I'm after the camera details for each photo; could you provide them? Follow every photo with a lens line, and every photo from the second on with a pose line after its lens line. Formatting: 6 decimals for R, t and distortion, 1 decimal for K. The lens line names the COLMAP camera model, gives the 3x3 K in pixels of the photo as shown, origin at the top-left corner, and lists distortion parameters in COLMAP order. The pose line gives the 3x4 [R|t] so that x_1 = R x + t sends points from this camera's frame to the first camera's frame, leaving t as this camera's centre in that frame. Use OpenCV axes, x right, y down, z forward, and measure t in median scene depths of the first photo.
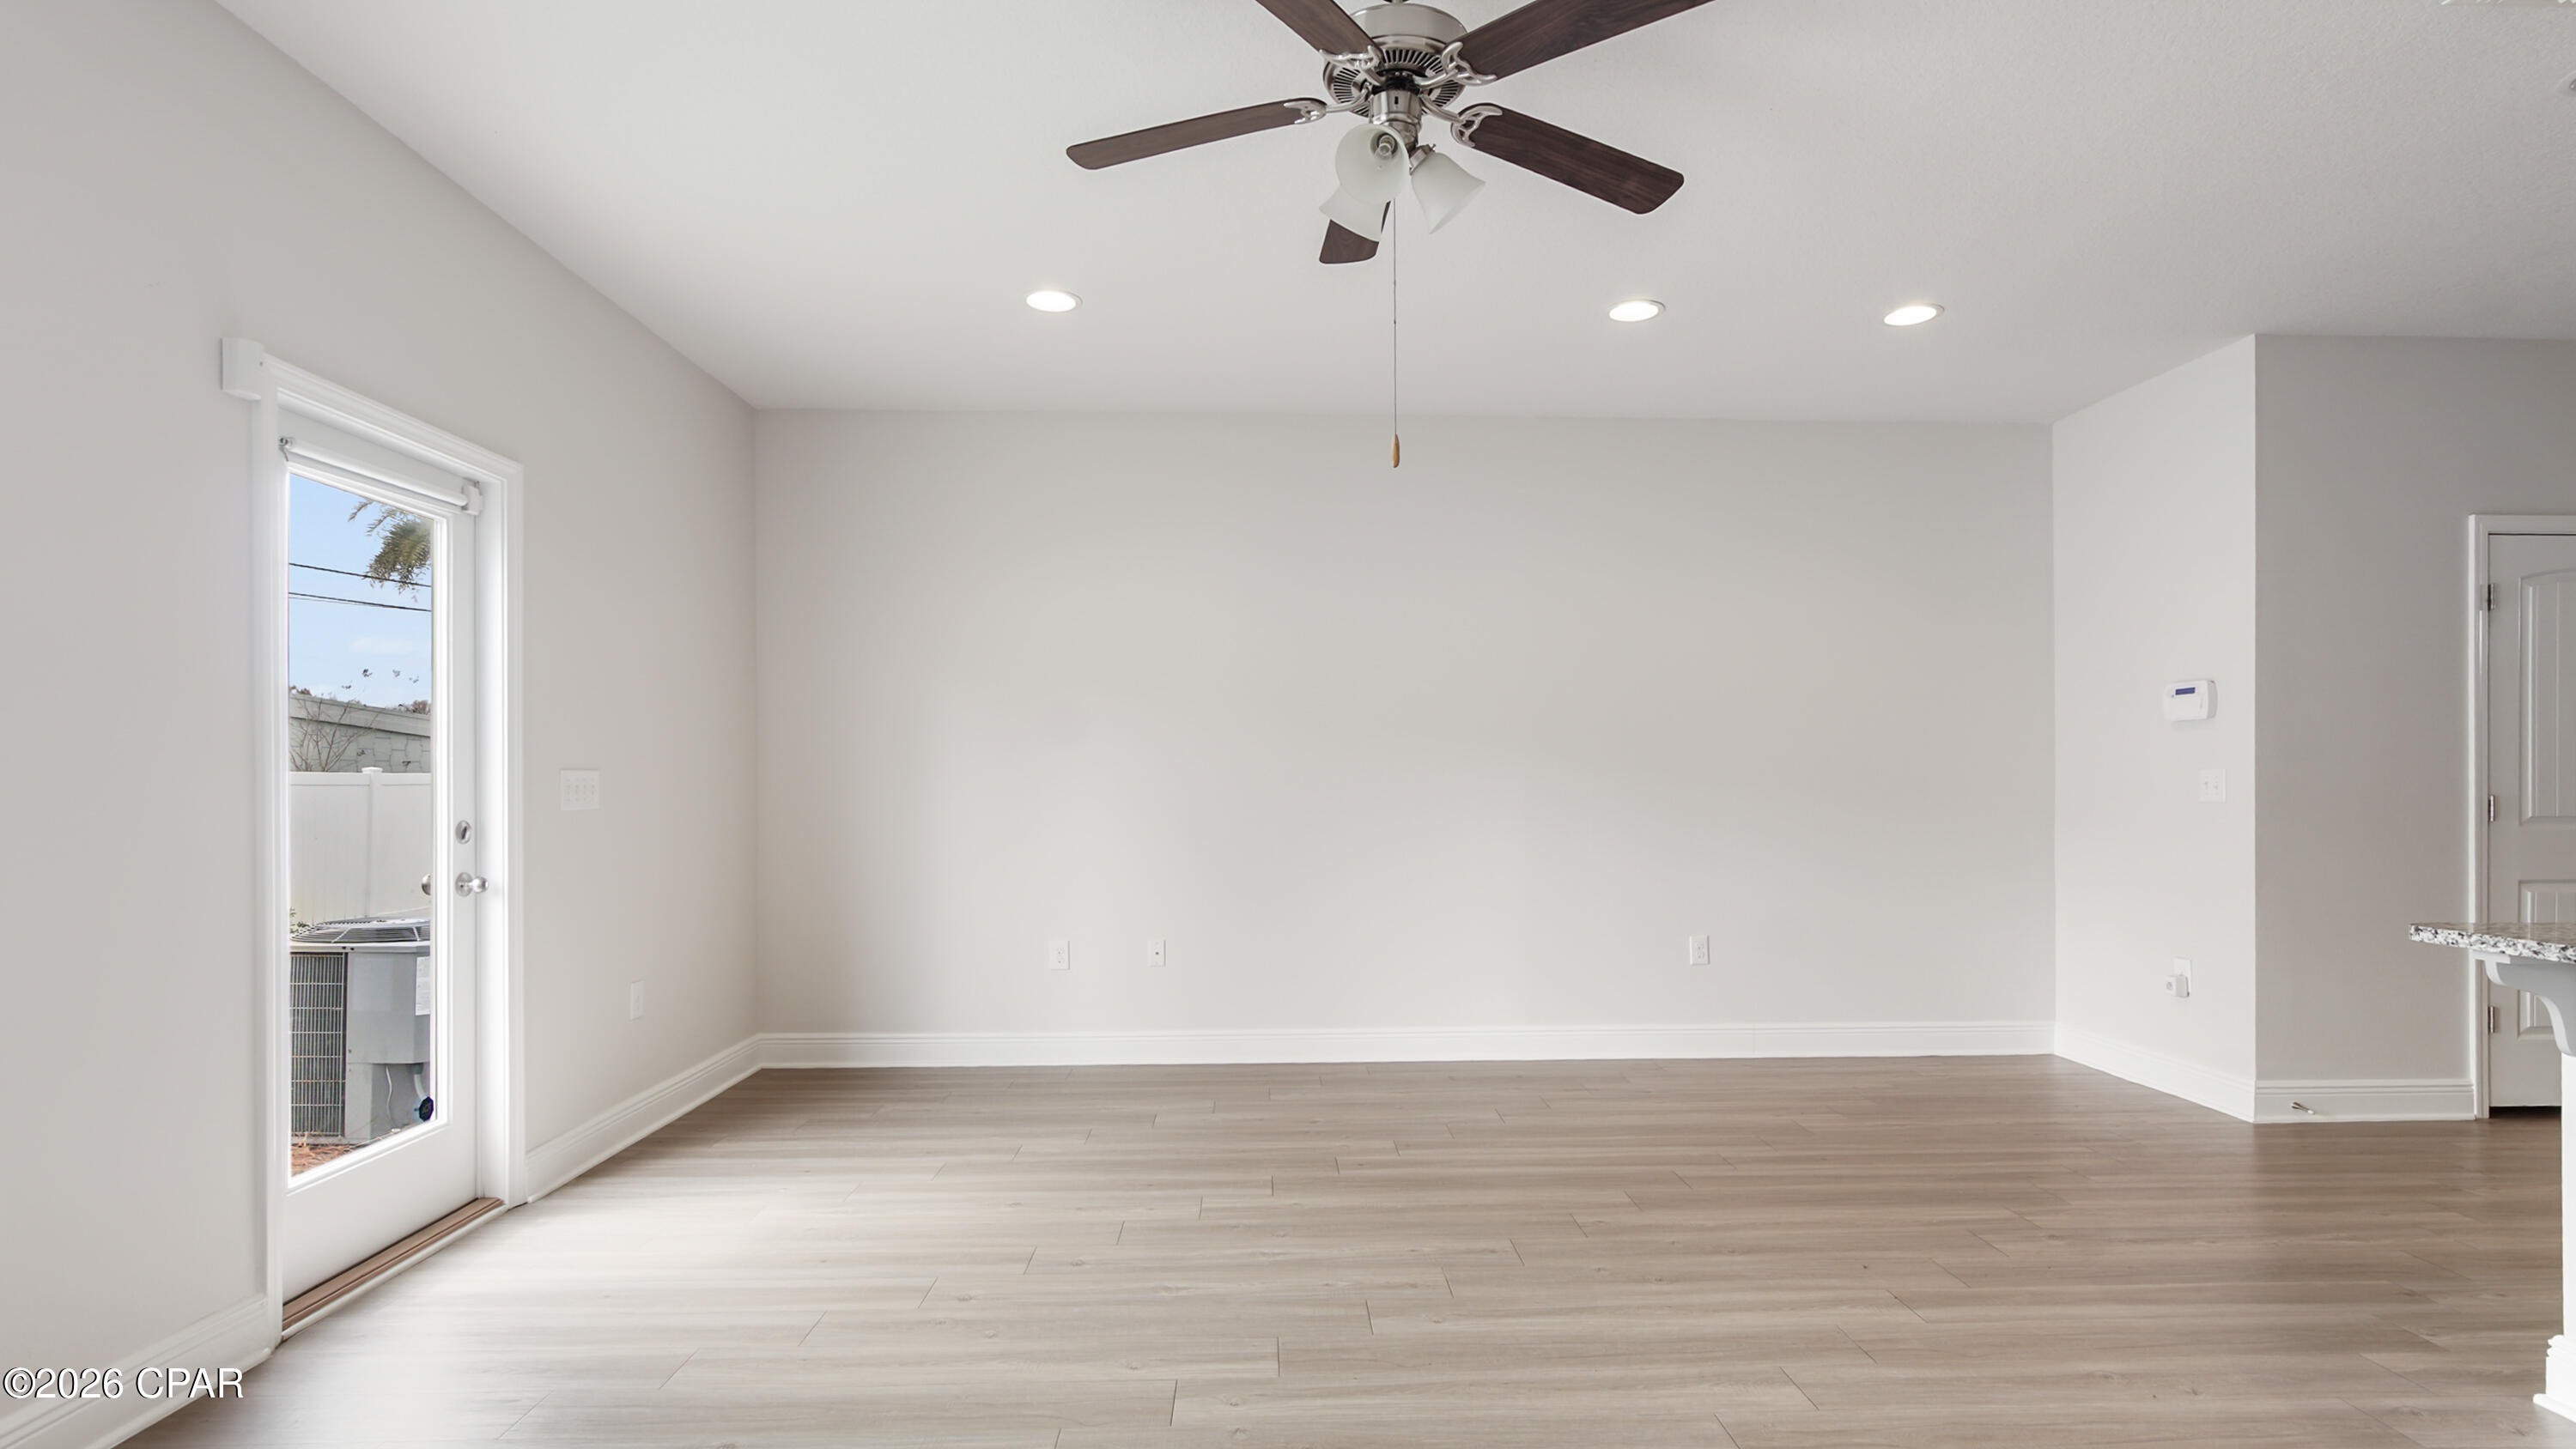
lens RADIAL K [[1252.9, 0, 1311.7], [0, 1252.9, 791.8], [0, 0, 1]] dist [-0.010586, 0.008785]
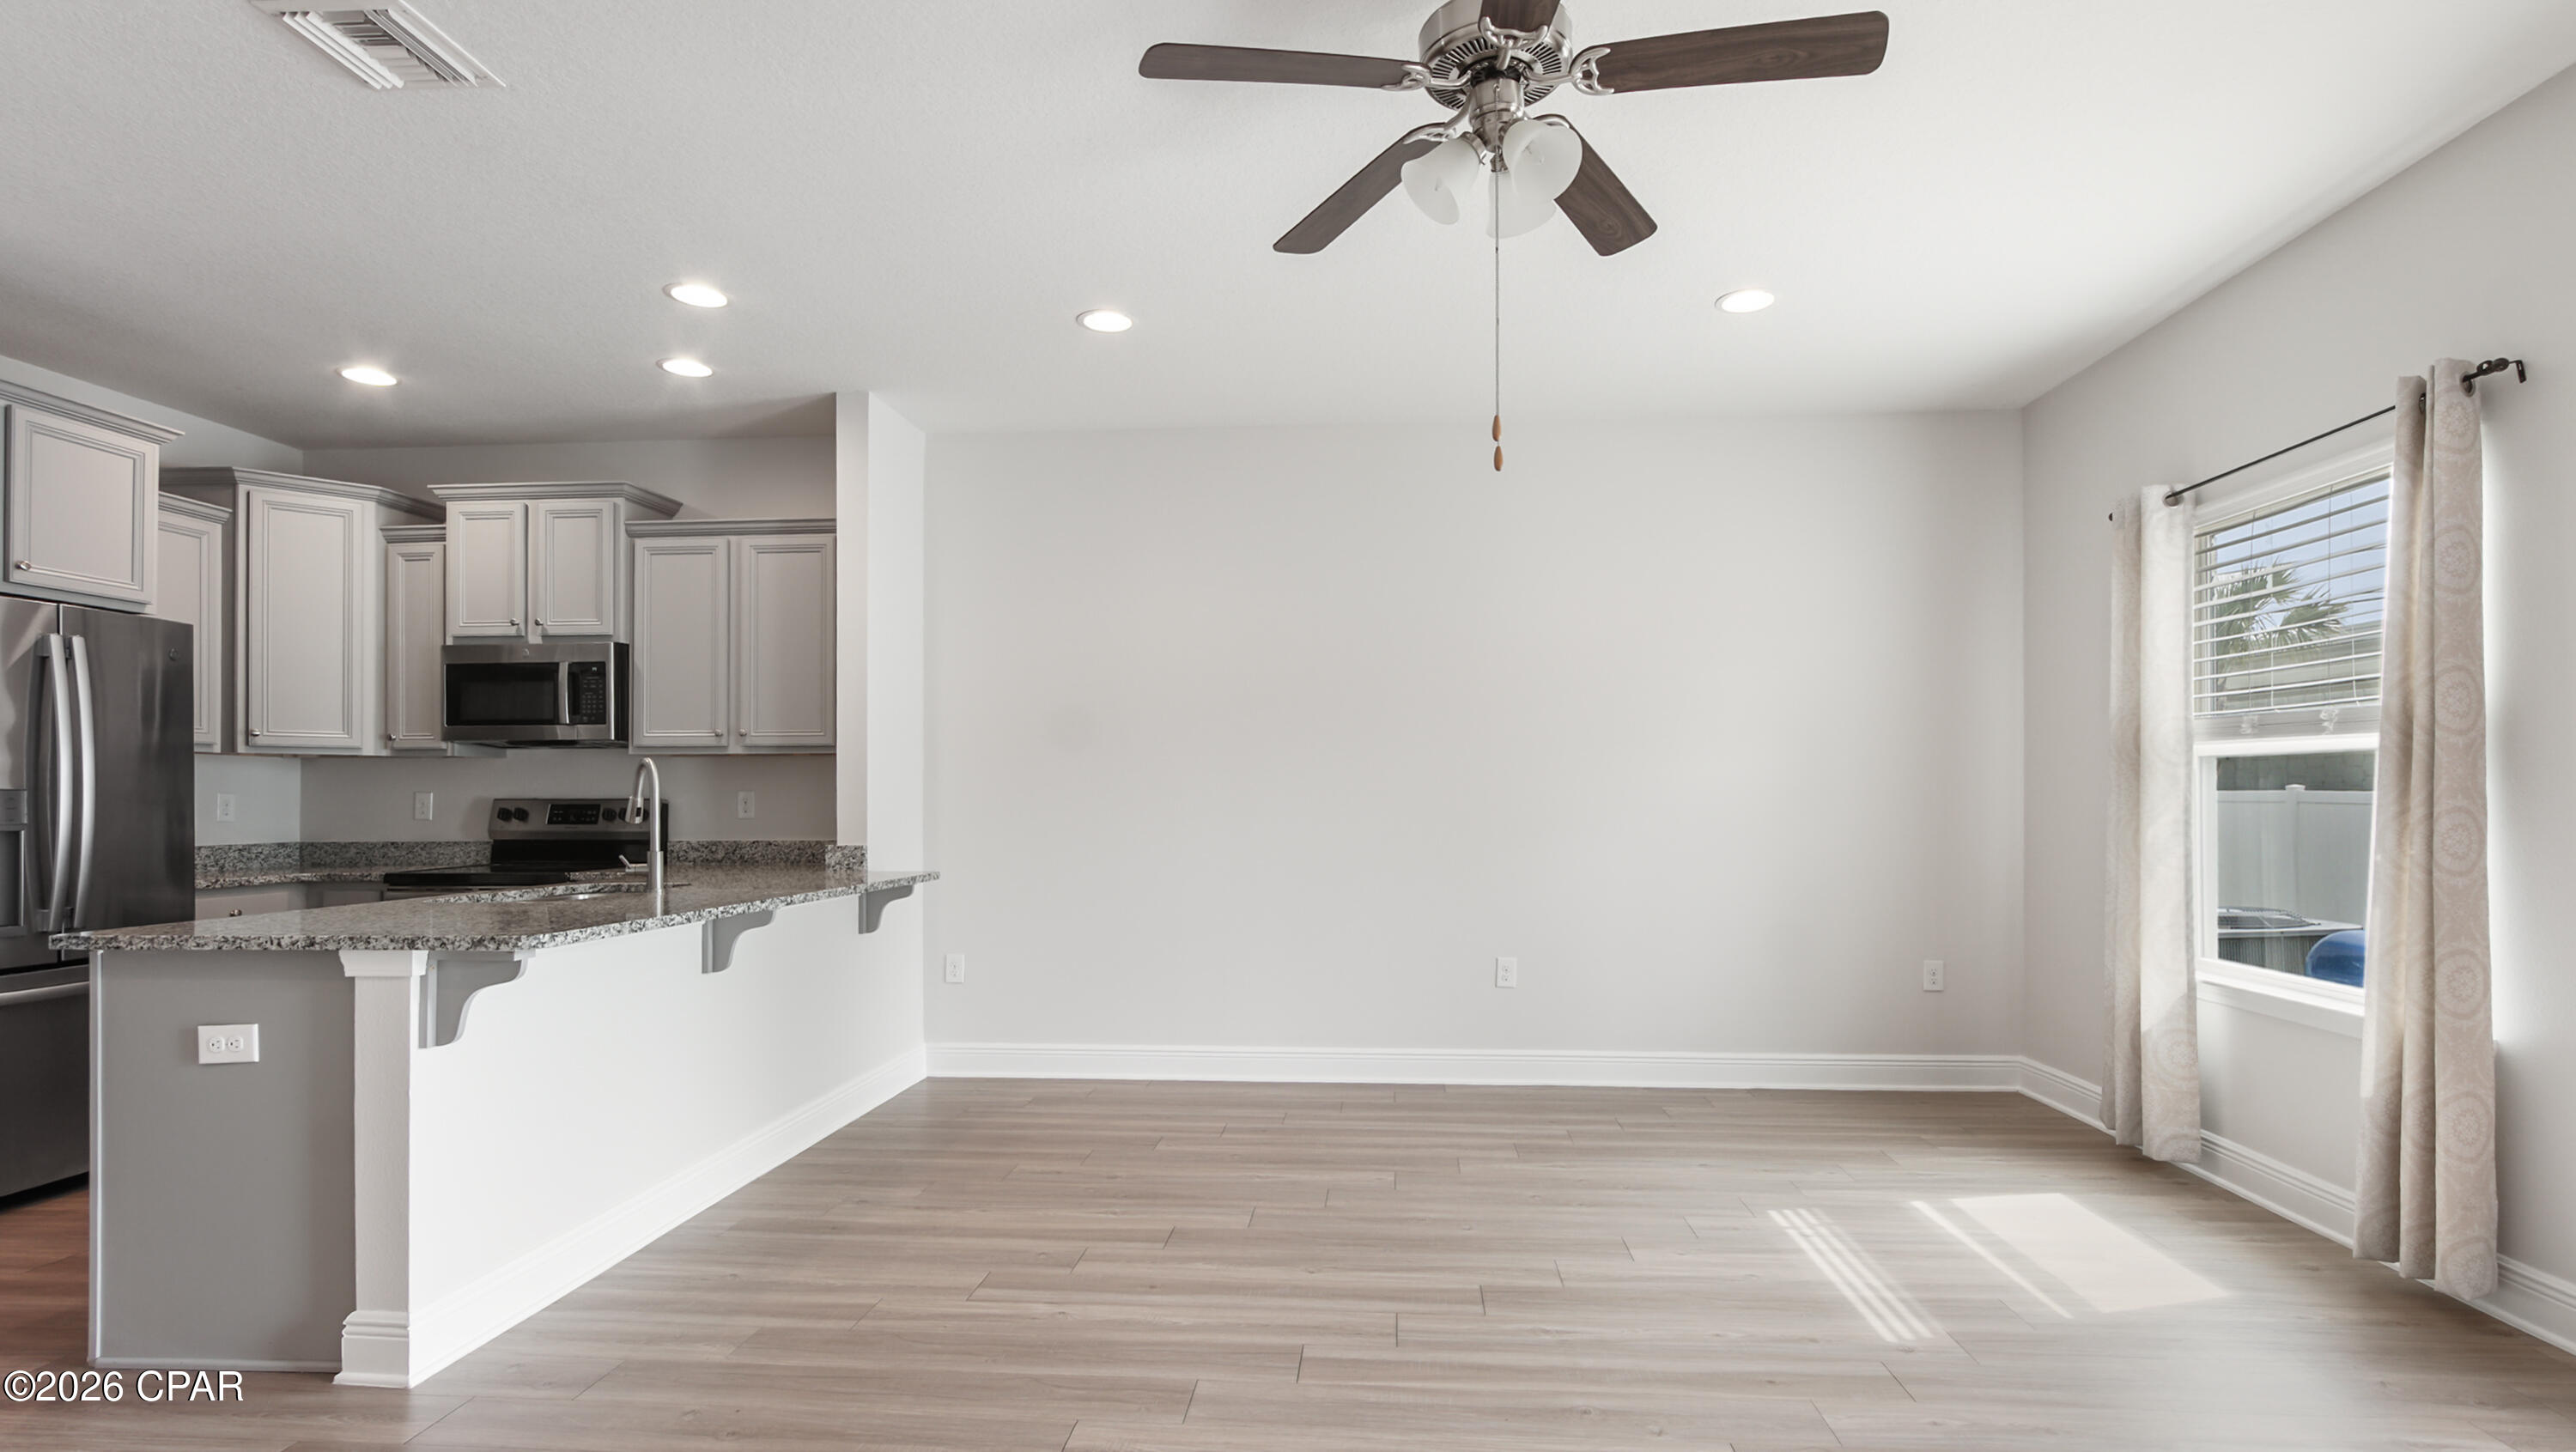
lens RADIAL K [[1253.1, 0, 1311.7], [0, 1253.1, 793.3], [0, 0, 1]] dist [-0.010586, 0.008785]
pose [[-0.992770, 0.002504, 0.120006, 0.077470], [0.003402, 0.999968, 0.007281, -0.015838], [-0.119984, 0.007637, -0.992746, 1.605926]]
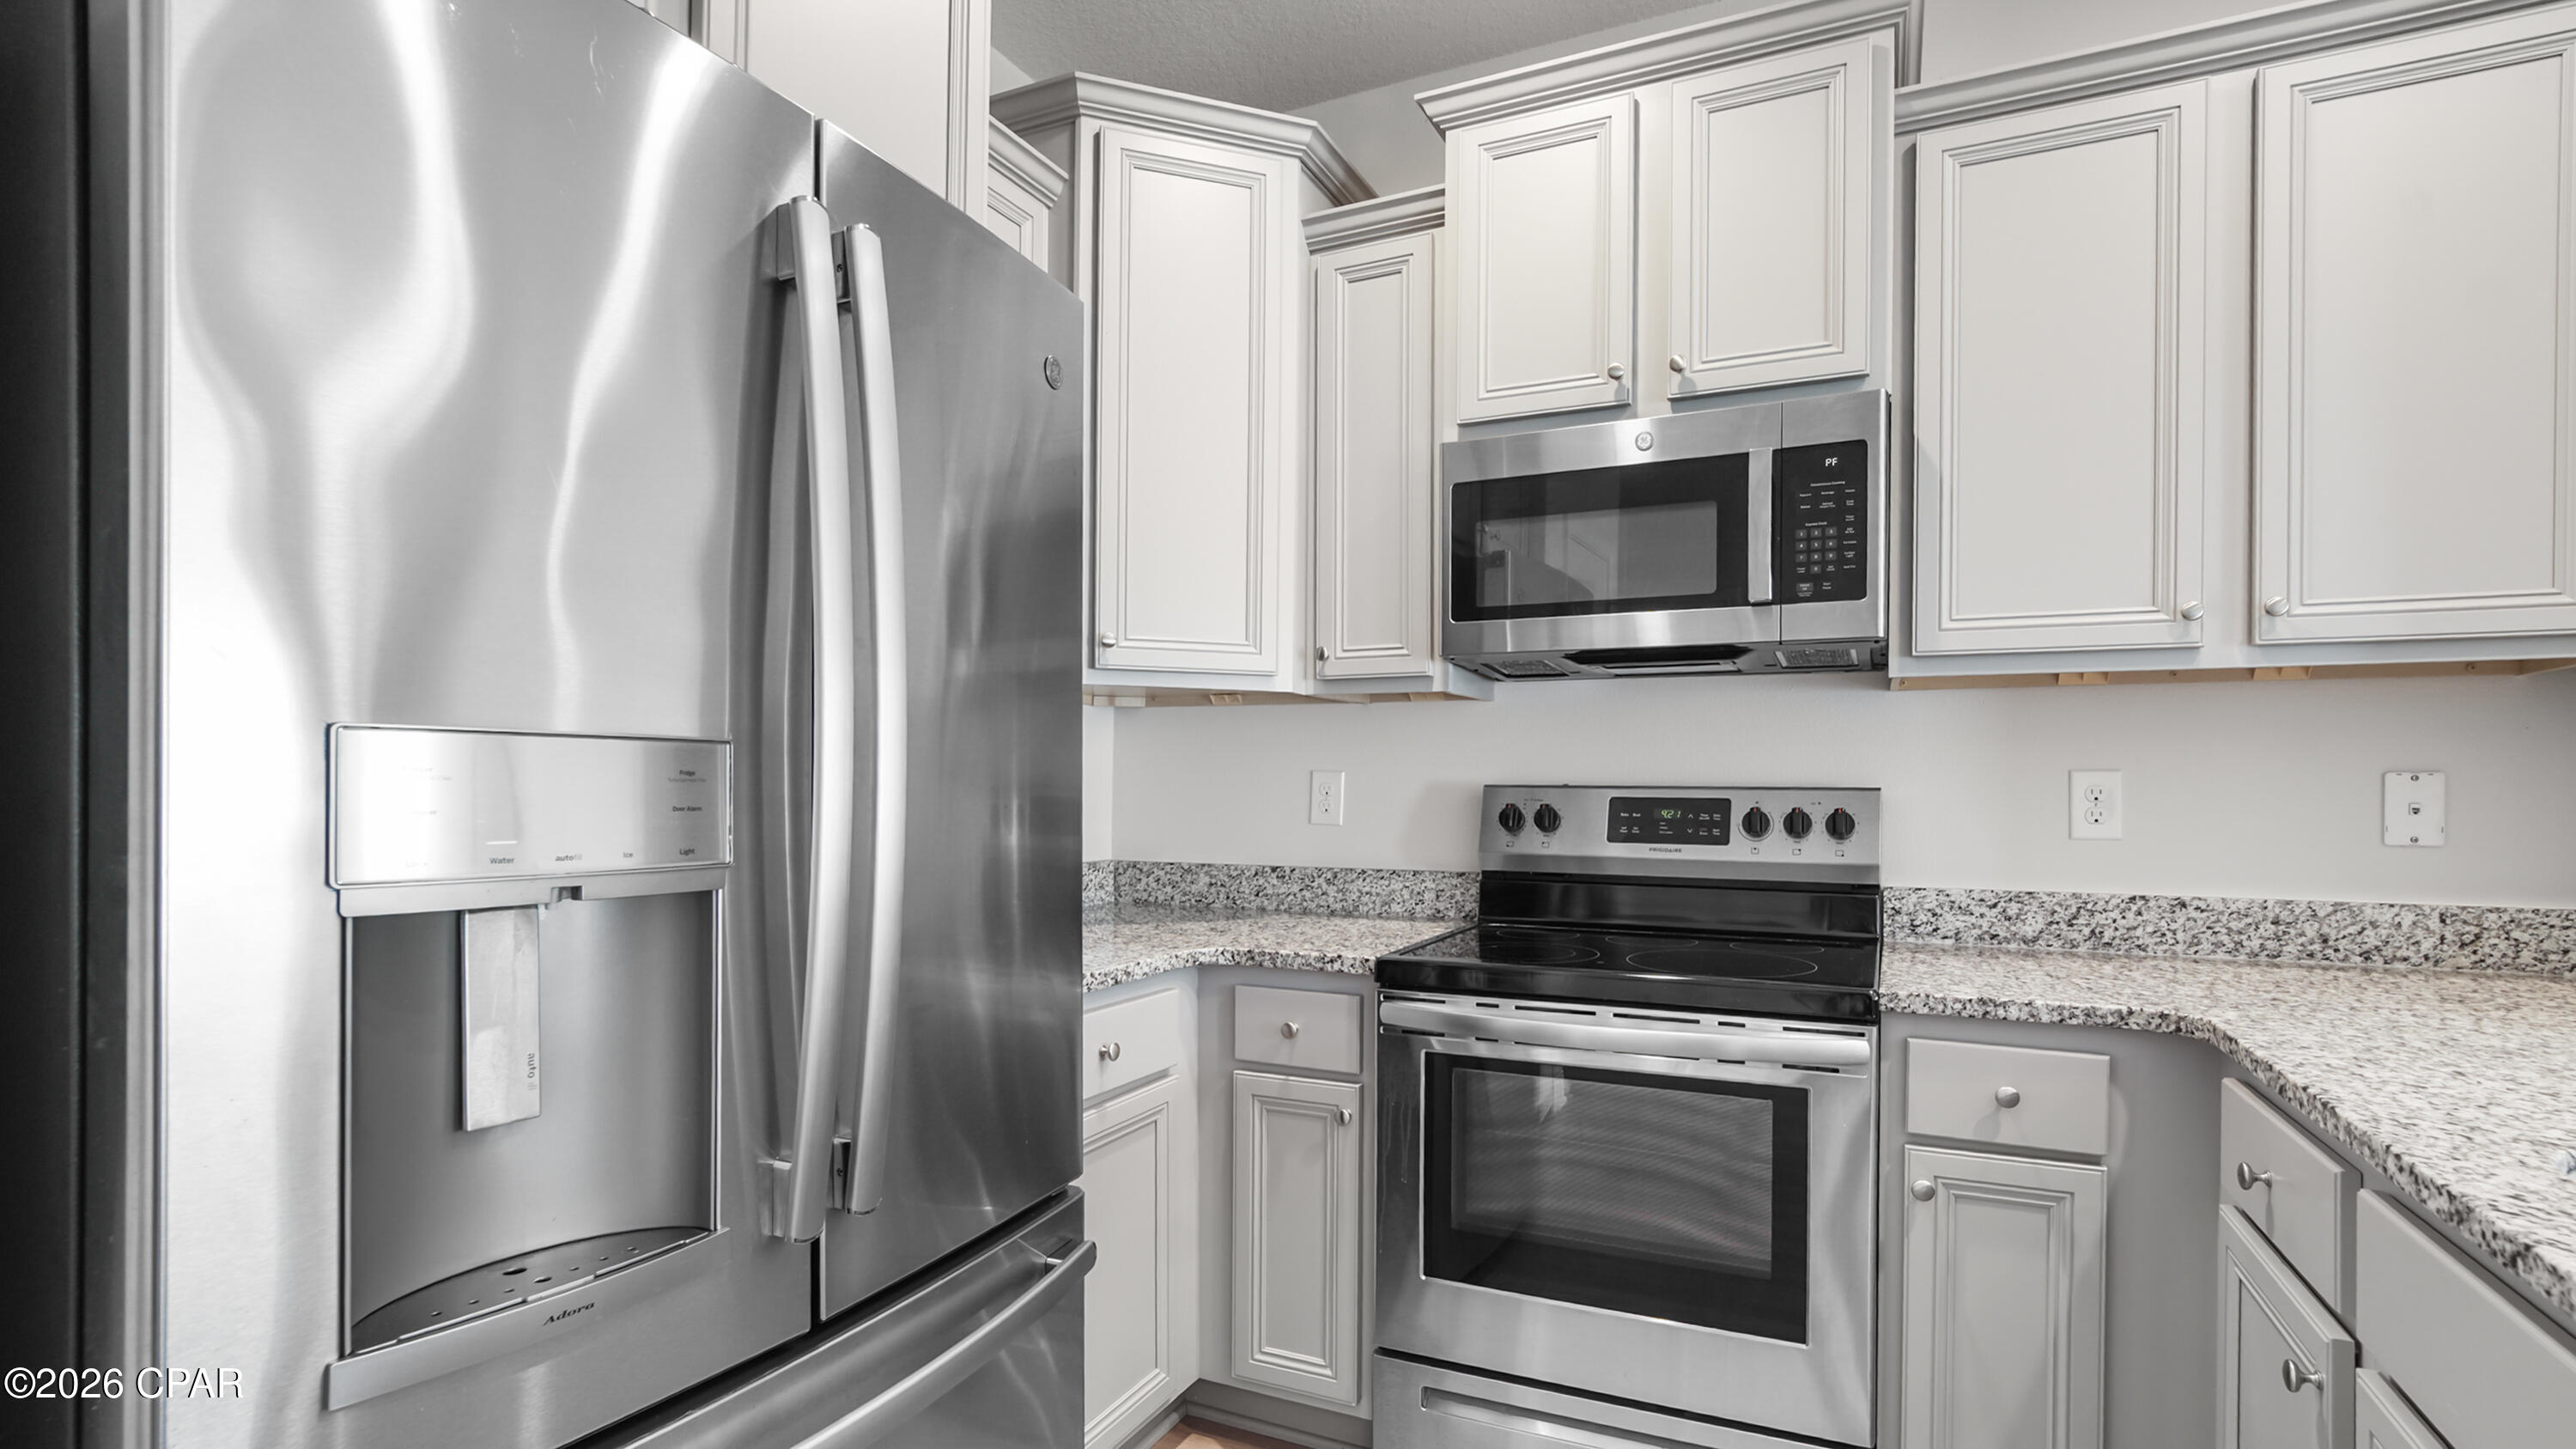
lens RADIAL K [[1210.6, 0, 1308.5], [0, 1210.6, 792.2], [0, 0, 1]] dist [-0.010202, 0.000394]
pose [[-0.888047, -0.008661, 0.459671, 1.222539], [-0.002192, 0.999891, 0.014604, -0.005323], [-0.459747, 0.011961, -0.887969, 0.730797]]
